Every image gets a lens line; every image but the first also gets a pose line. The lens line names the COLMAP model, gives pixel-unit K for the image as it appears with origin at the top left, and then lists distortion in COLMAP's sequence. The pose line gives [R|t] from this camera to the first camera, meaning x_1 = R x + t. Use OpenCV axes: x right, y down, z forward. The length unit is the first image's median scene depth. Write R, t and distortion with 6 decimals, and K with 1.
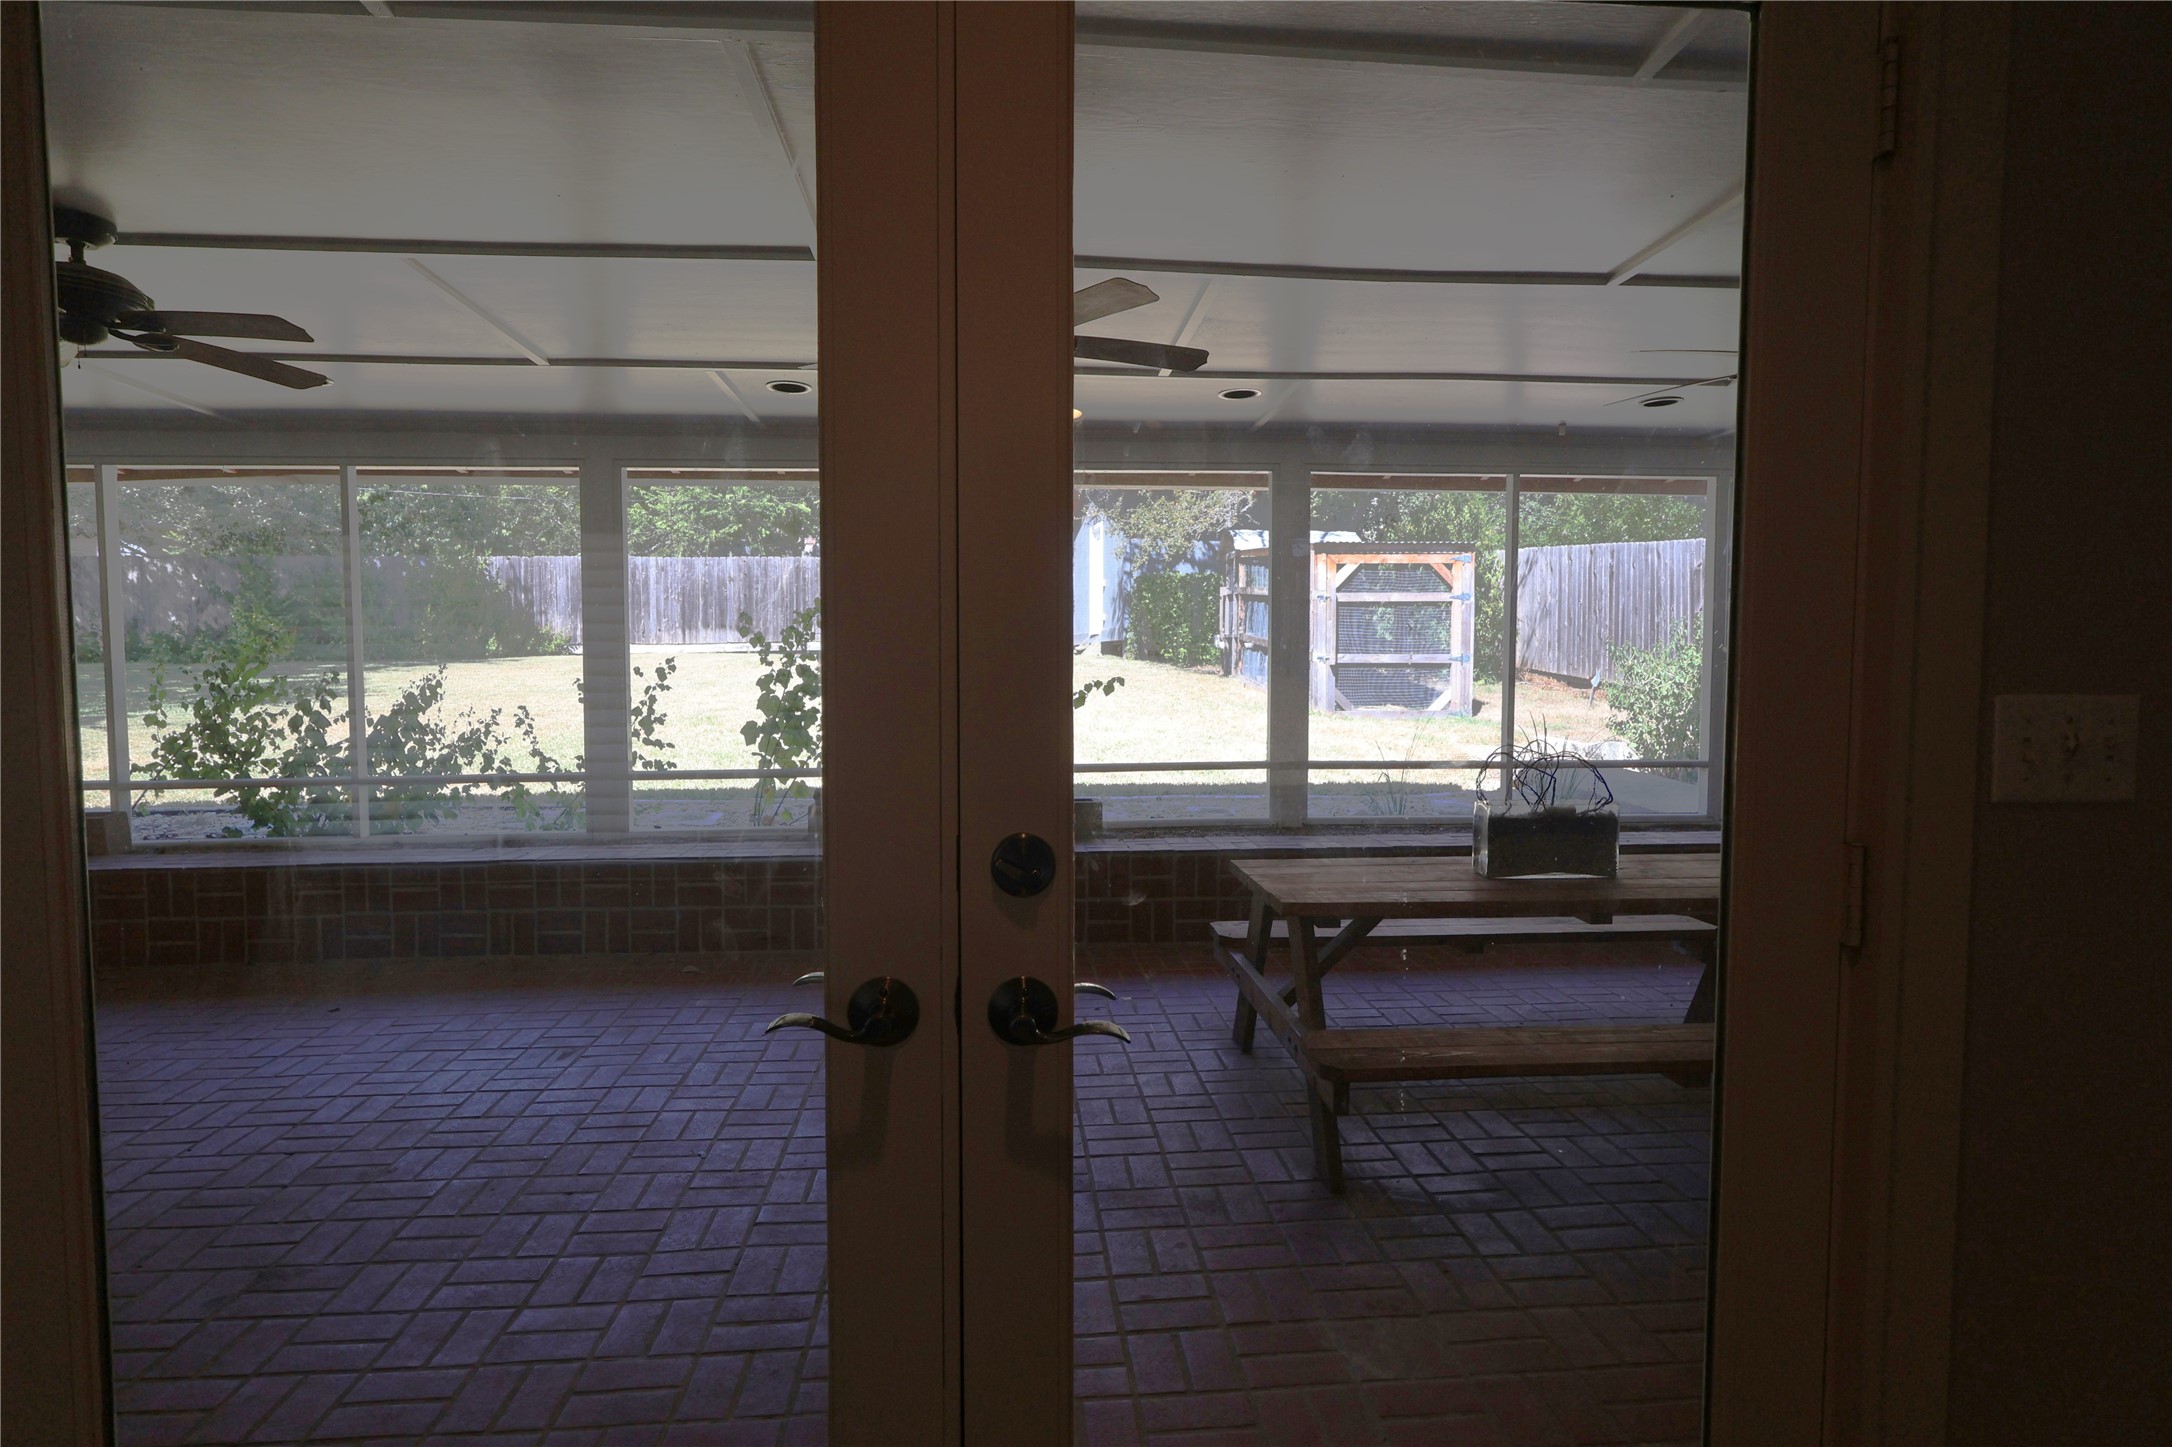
lens RADIAL K [[1163.0, 0, 1086.0], [0, 1163.0, 723.5], [0, 0, 1]] dist [0.001731, -0.001123]
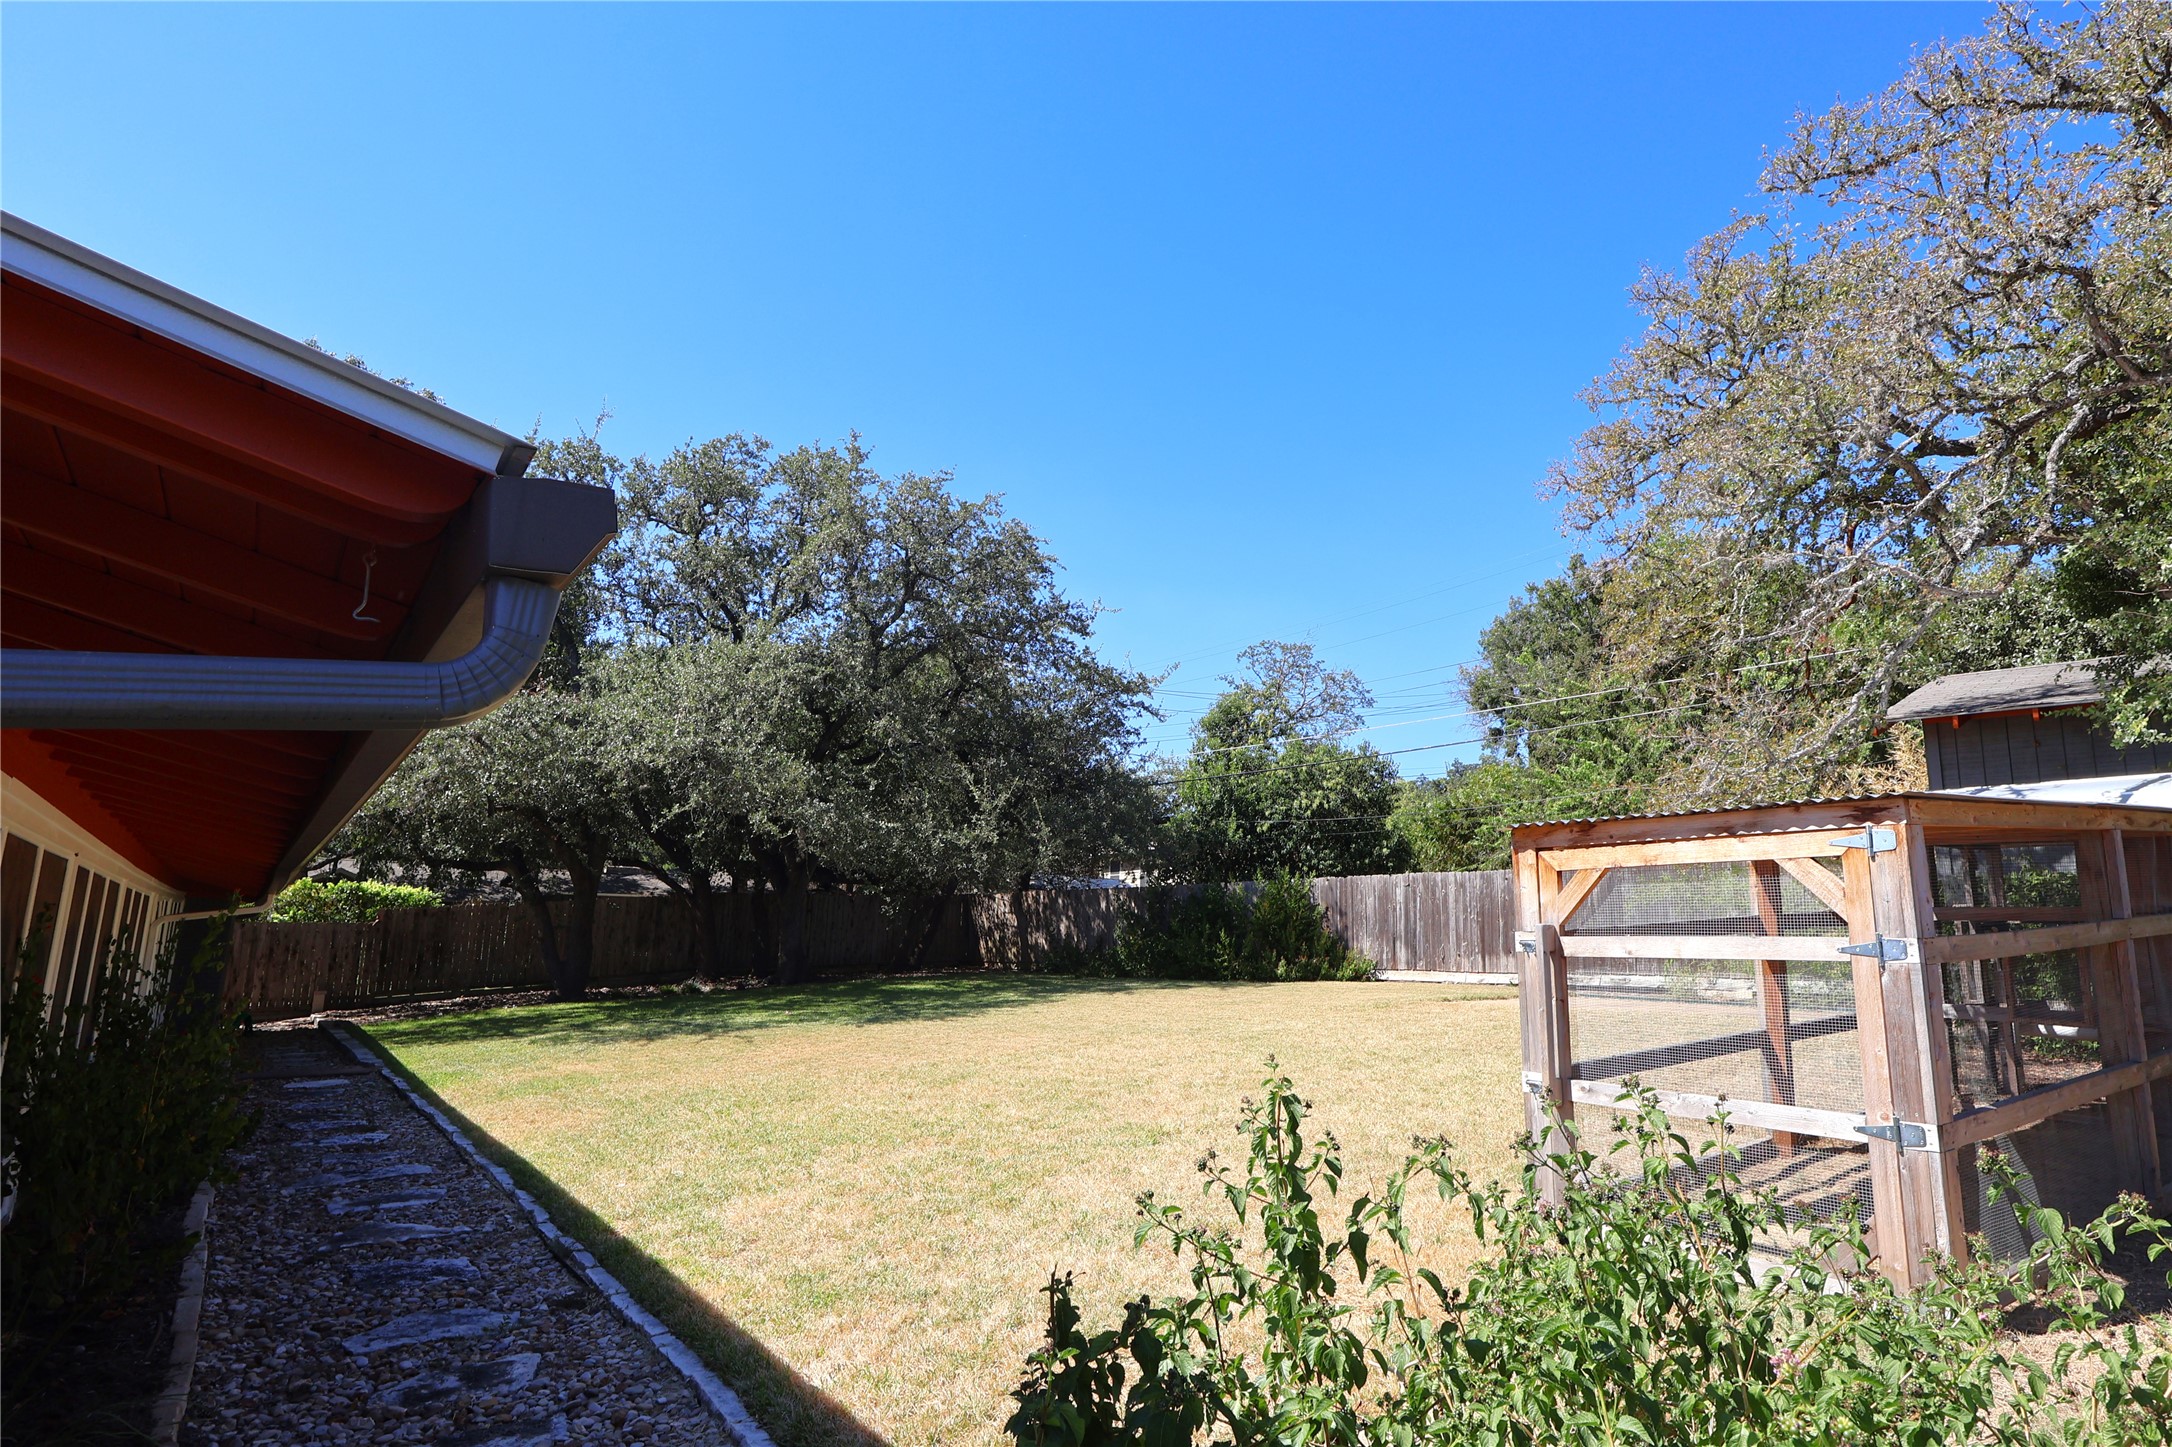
lens RADIAL K [[1163.0, 0, 1086.0], [0, 1163.0, 723.5], [0, 0, 1]] dist [0.001731, -0.001123]
pose [[0.524946, -0.143441, -0.838961, 0.245409], [-0.079334, 0.973159, -0.216025, -0.039257], [0.847430, 0.179959, 0.499477, 0.297198]]
